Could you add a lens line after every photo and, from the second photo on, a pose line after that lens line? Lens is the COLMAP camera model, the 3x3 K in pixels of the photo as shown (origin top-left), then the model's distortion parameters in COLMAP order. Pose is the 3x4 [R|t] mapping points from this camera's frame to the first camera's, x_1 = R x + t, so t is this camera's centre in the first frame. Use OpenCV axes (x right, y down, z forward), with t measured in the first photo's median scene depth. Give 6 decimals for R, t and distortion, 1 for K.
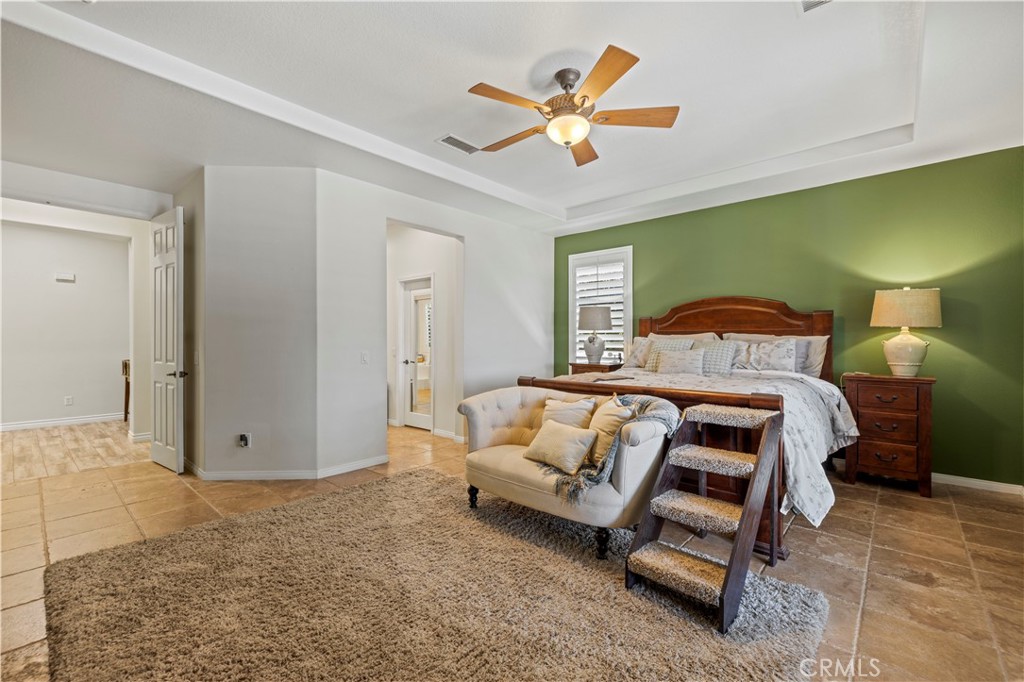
lens RADIAL K [[437.4, 0, 505.0], [0, 437.4, 344.3], [0, 0, 1]] dist [0.004811, 0.000208]
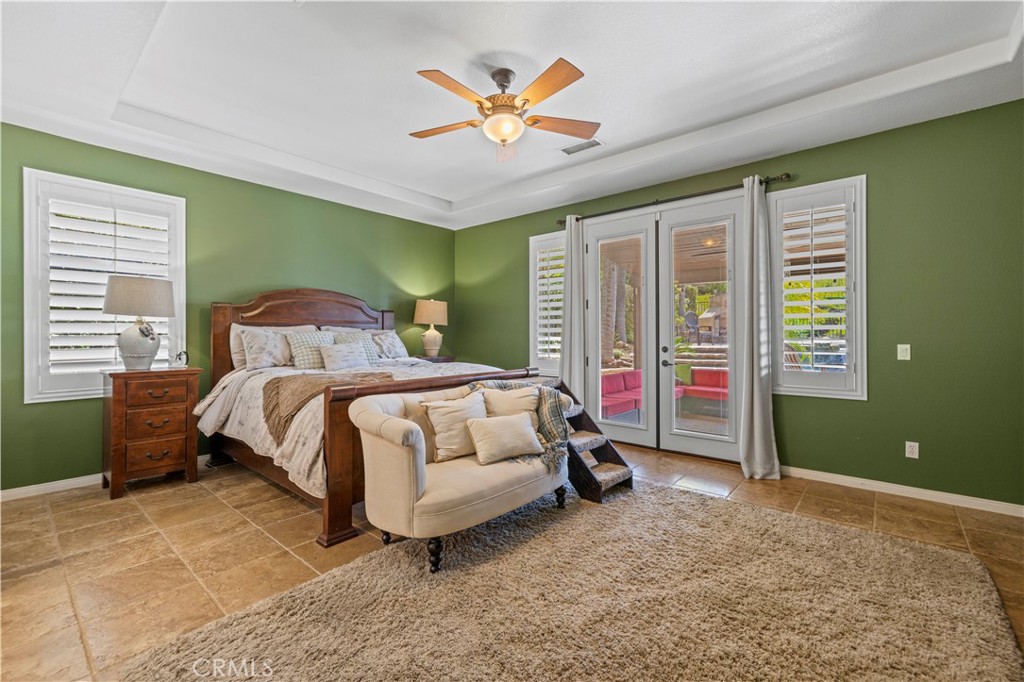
lens RADIAL K [[437.4, 0, 510.9], [0, 437.4, 333.2], [0, 0, 1]] dist [0.004811, 0.000208]
pose [[-0.032164, -0.001874, 0.999481, -0.491270], [0.007881, 0.999967, 0.002128, -0.006532], [-0.999452, 0.007945, -0.032148, 0.565242]]
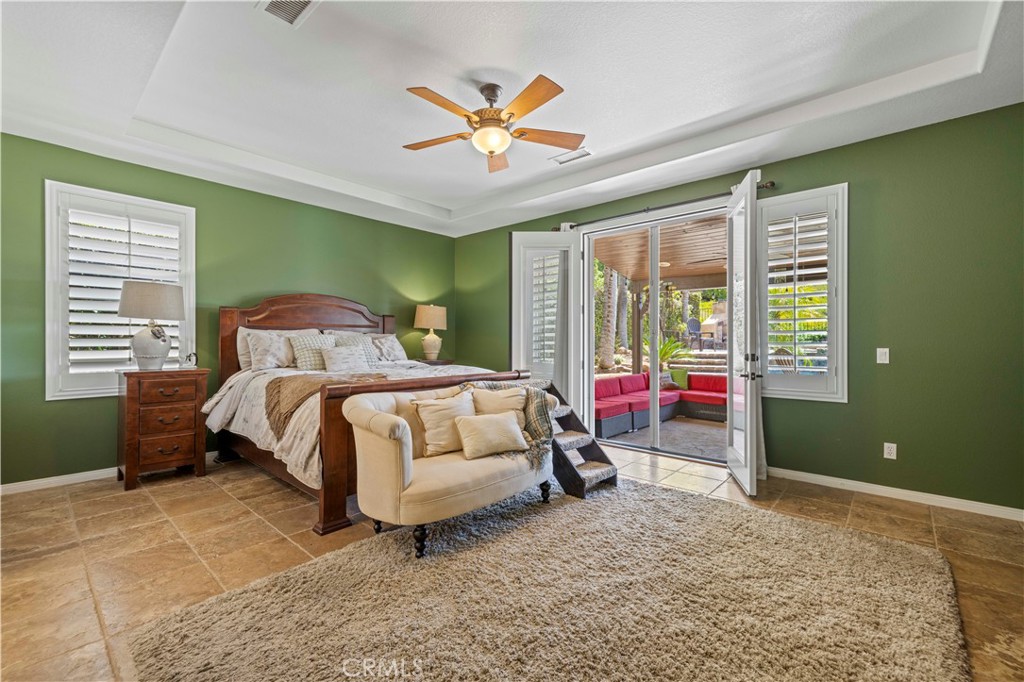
lens RADIAL K [[437.4, 0, 511.1], [0, 437.4, 340.9], [0, 0, 1]] dist [0.004811, 0.000208]
pose [[-0.009752, -0.003668, 0.999946, -0.521514], [0.004639, 0.999982, 0.003714, -0.000067], [-0.999942, 0.004675, -0.009735, 0.533515]]
